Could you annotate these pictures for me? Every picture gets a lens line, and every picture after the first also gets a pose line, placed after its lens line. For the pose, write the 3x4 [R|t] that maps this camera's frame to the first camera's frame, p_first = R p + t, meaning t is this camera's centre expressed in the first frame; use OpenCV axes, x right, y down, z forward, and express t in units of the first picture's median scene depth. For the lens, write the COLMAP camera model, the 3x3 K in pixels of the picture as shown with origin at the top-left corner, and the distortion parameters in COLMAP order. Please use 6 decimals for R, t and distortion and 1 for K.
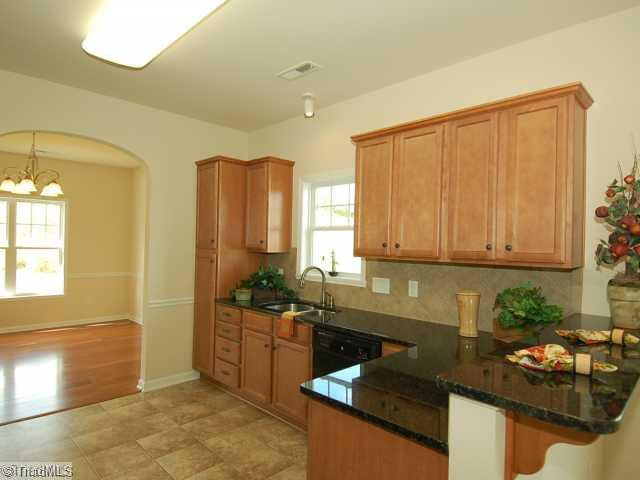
lens RADIAL K [[384.1, 0, 320.0], [0, 384.1, 240.0], [0, 0, 1]] dist [0.007749, 0.000321]
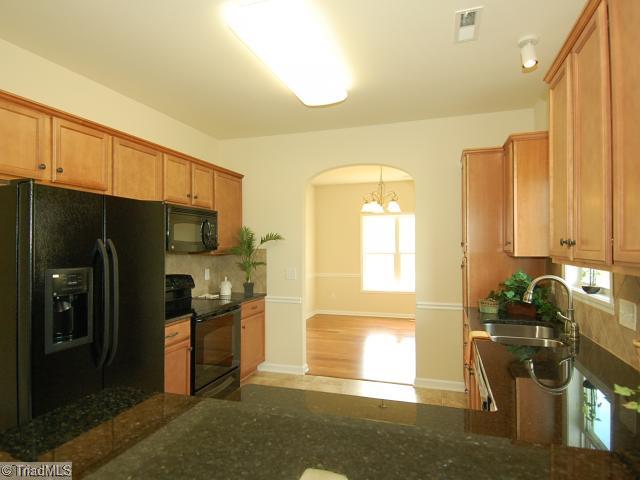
lens RADIAL K [[384.1, 0, 320.0], [0, 384.1, 240.0], [0, 0, 1]] dist [0.007749, 0.000321]
pose [[0.445826, -0.037731, -0.894324, 0.392571], [0.021222, 0.999276, -0.031580, 0.015929], [0.894868, -0.004900, 0.446304, 0.293454]]
